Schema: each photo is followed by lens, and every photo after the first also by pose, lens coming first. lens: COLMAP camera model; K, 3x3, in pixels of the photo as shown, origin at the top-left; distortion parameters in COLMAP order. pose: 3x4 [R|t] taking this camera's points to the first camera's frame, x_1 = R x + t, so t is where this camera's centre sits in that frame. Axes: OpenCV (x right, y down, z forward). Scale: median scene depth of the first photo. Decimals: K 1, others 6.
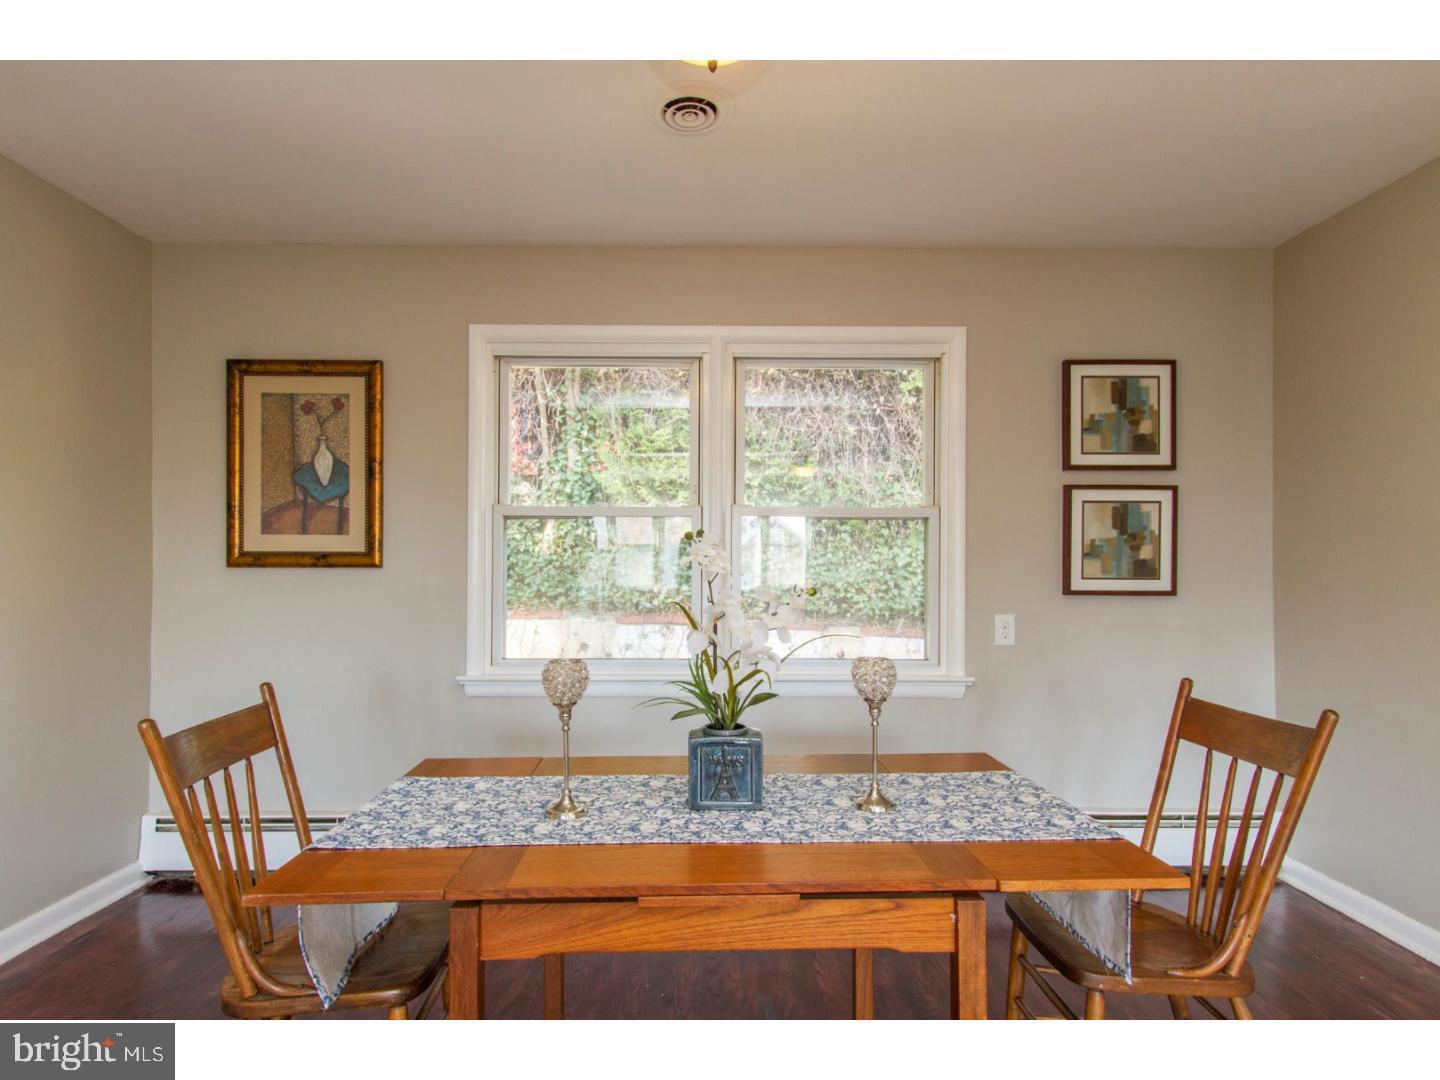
lens RADIAL K [[706.4, 0, 722.6], [0, 706.4, 561.8], [0, 0, 1]] dist [0.016317, 0.000319]
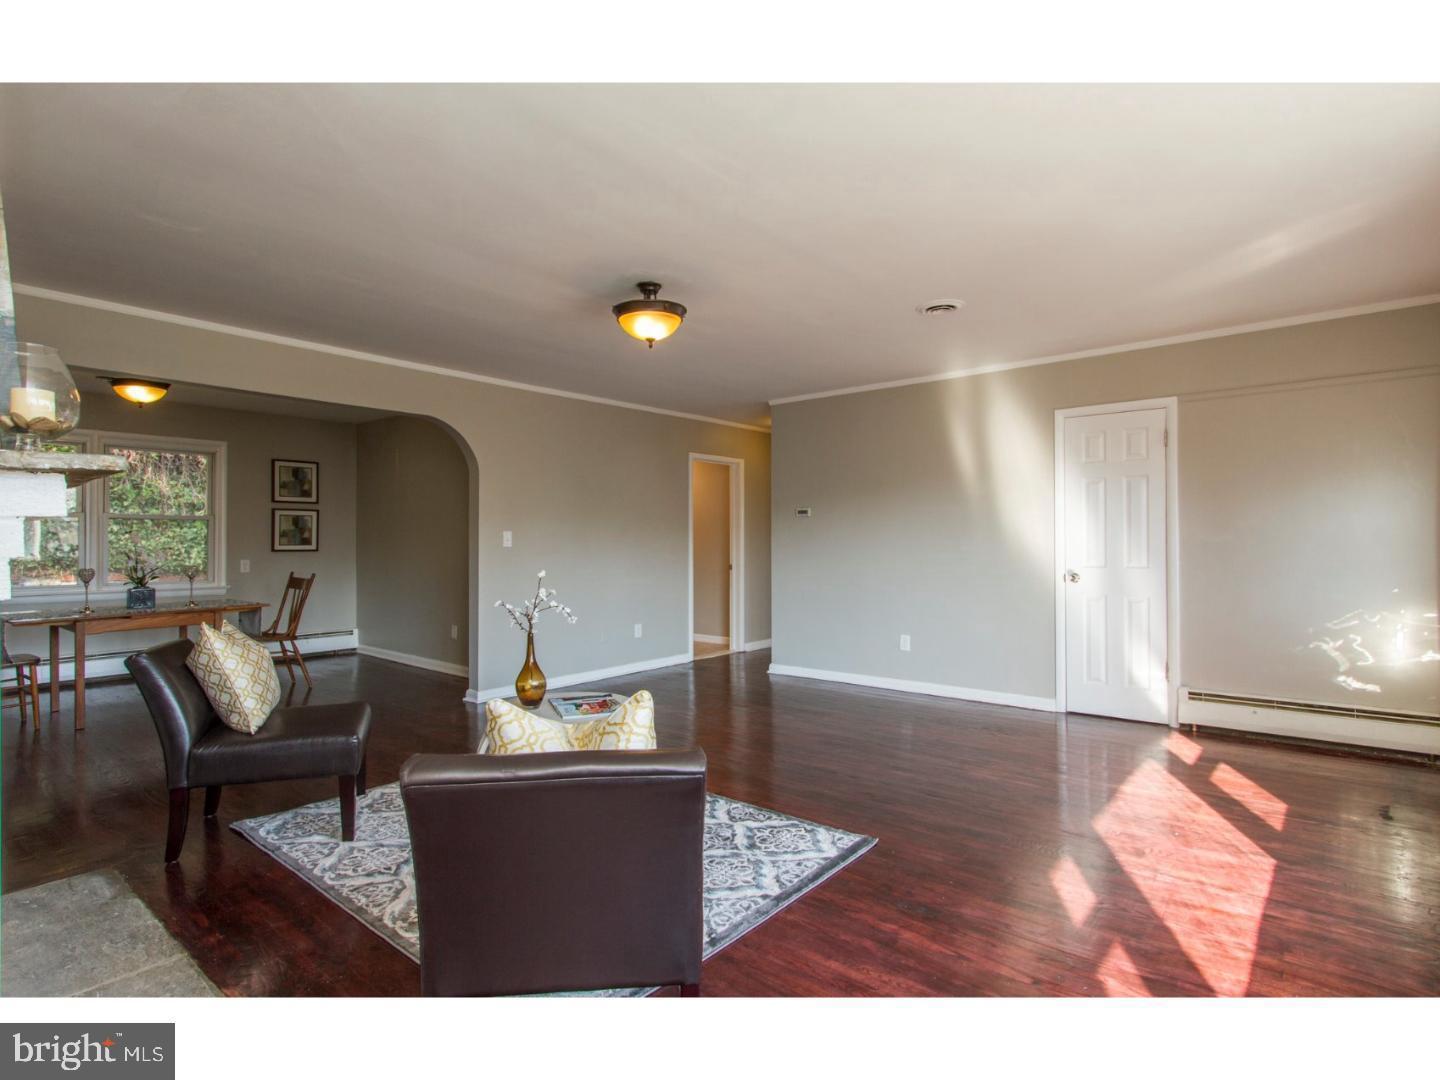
lens RADIAL K [[750.9, 0, 739.9], [0, 750.9, 535.2], [0, 0, 1]] dist [0.000222, -0.000596]
pose [[0.624121, 0.001530, 0.781326, -0.568992], [-0.005704, 0.999980, 0.002598, -0.028546], [-0.781307, -0.006078, 0.624117, -1.976252]]
